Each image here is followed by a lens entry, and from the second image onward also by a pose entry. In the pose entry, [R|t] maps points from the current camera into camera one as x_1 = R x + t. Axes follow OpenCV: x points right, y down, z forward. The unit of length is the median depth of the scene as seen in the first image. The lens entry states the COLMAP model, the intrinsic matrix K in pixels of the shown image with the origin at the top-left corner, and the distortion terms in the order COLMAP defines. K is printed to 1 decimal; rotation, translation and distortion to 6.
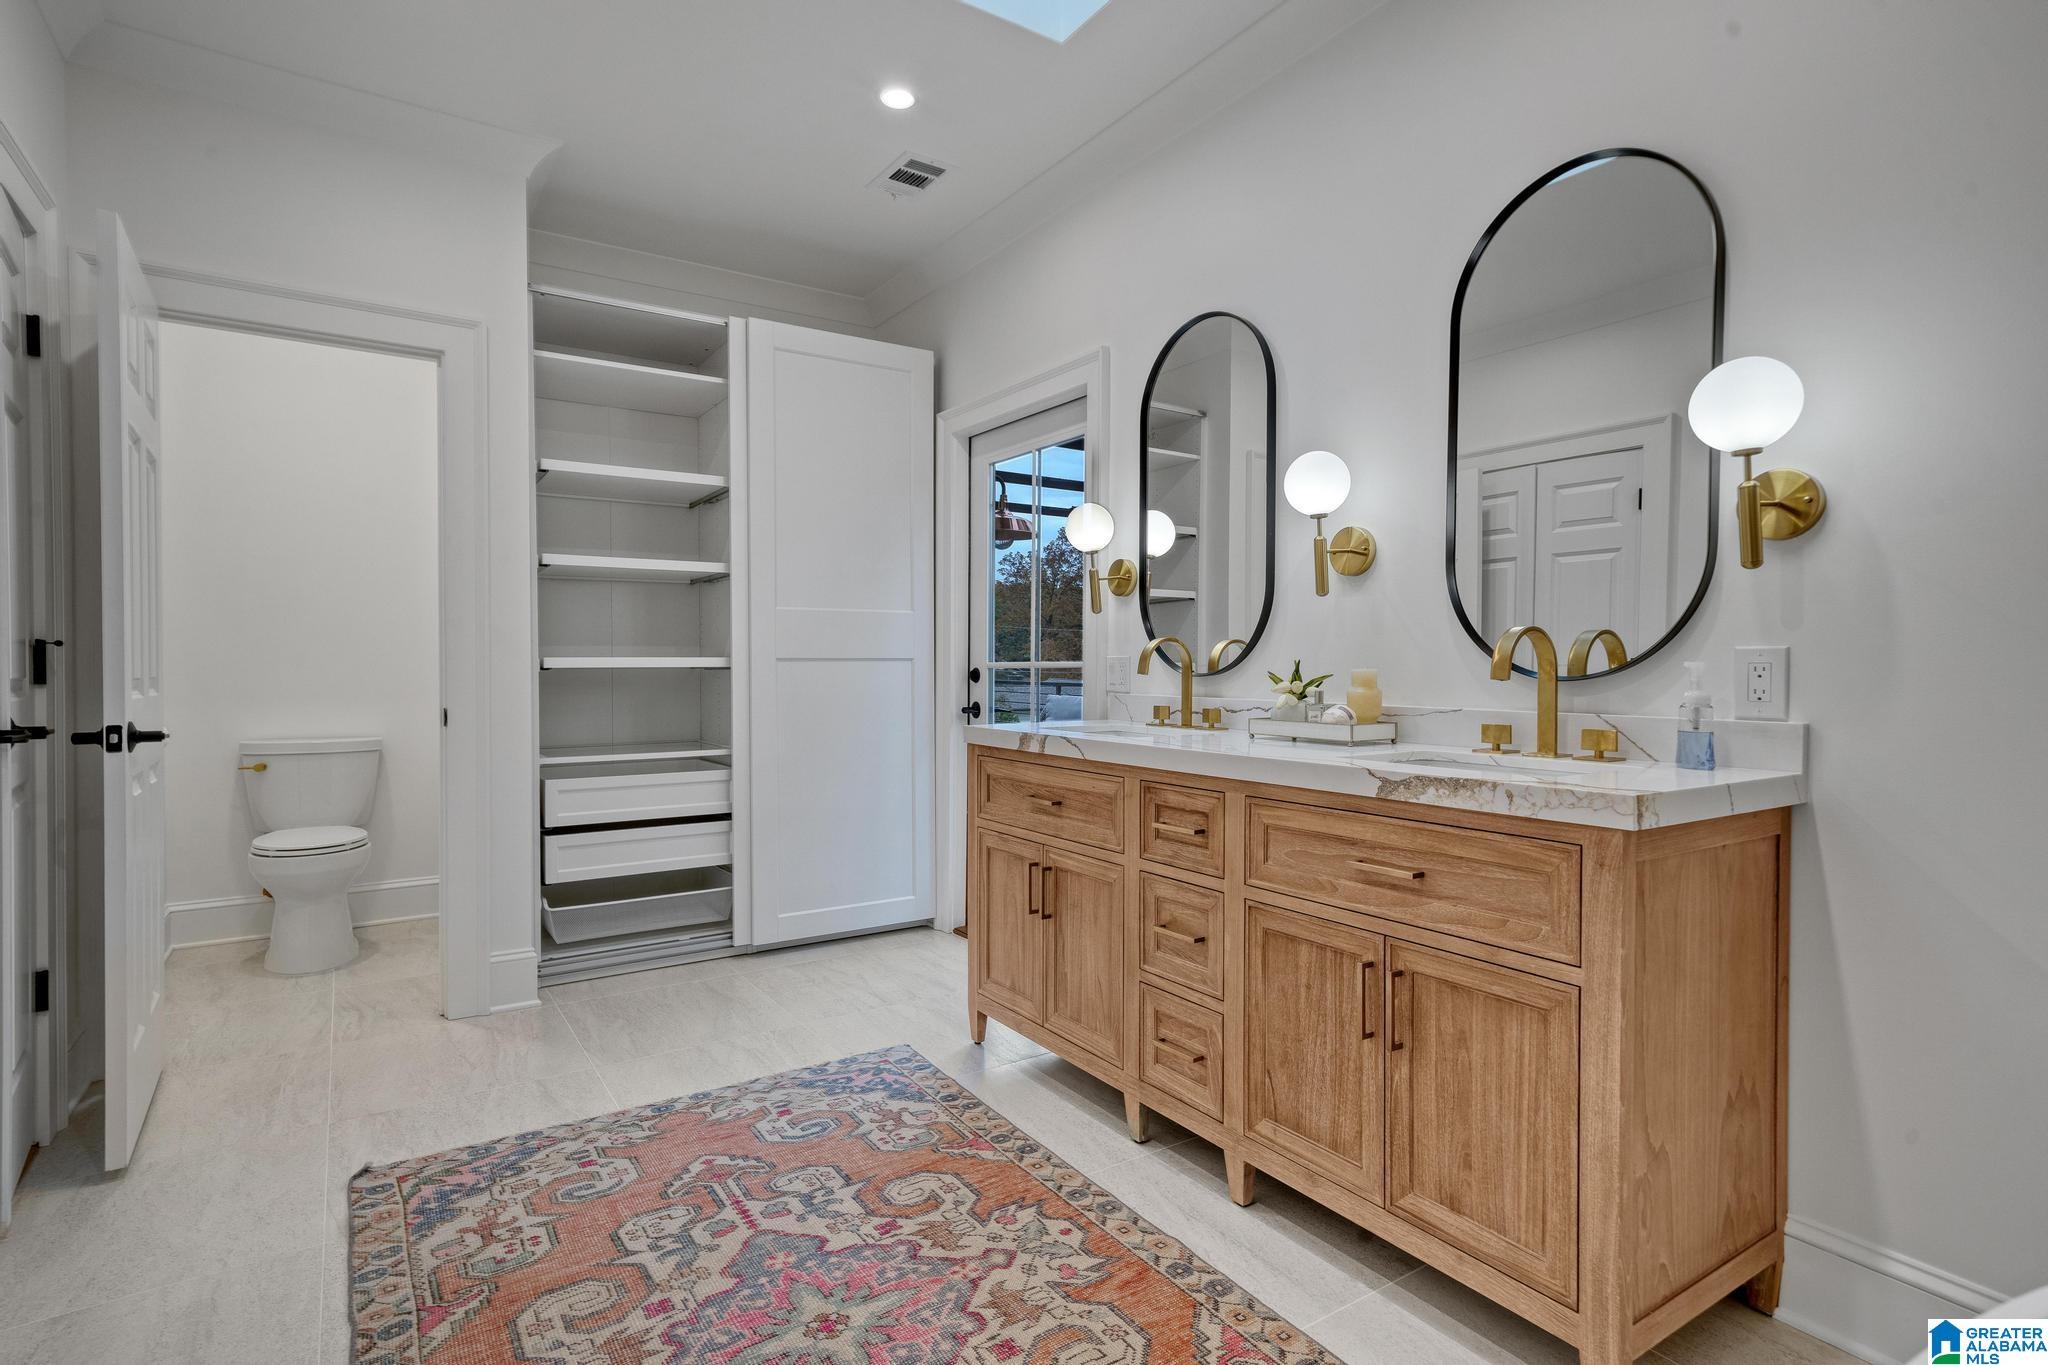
lens RADIAL K [[1045.3, 0, 1013.2], [0, 1045.3, 700.7], [0, 0, 1]] dist [0.012576, -0.000840]
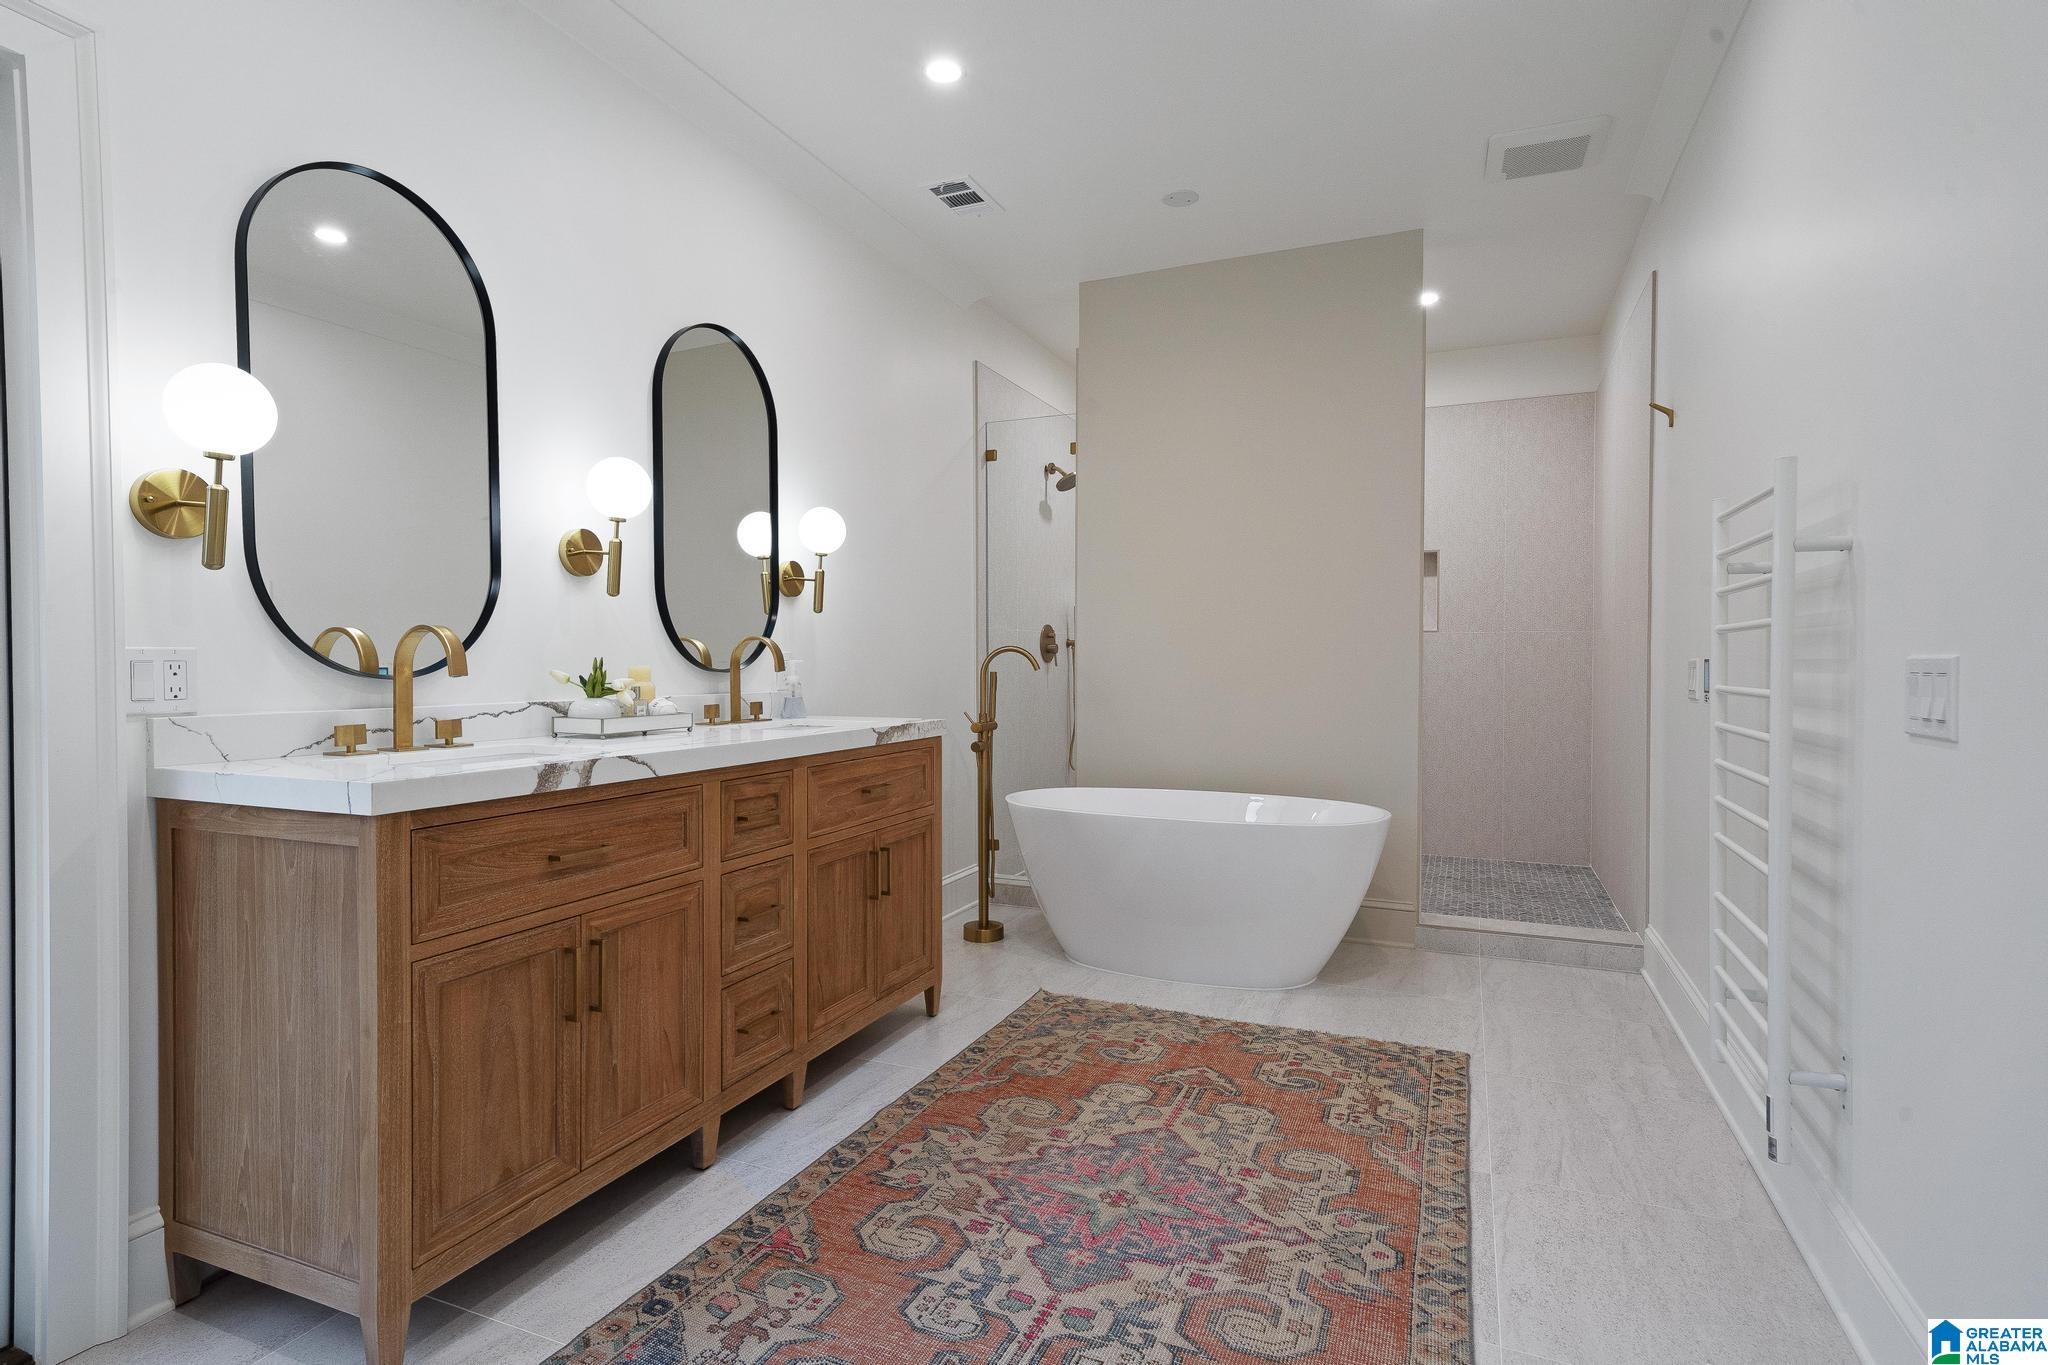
lens RADIAL K [[1051.9, 0, 1012.0], [0, 1051.9, 662.0], [0, 0, 1]] dist [0.007120, 0.000558]
pose [[-0.559455, -0.001910, 0.828858, -0.971996], [0.030112, 0.999290, 0.022628, -0.056820], [-0.828313, 0.037618, -0.559001, 1.521167]]
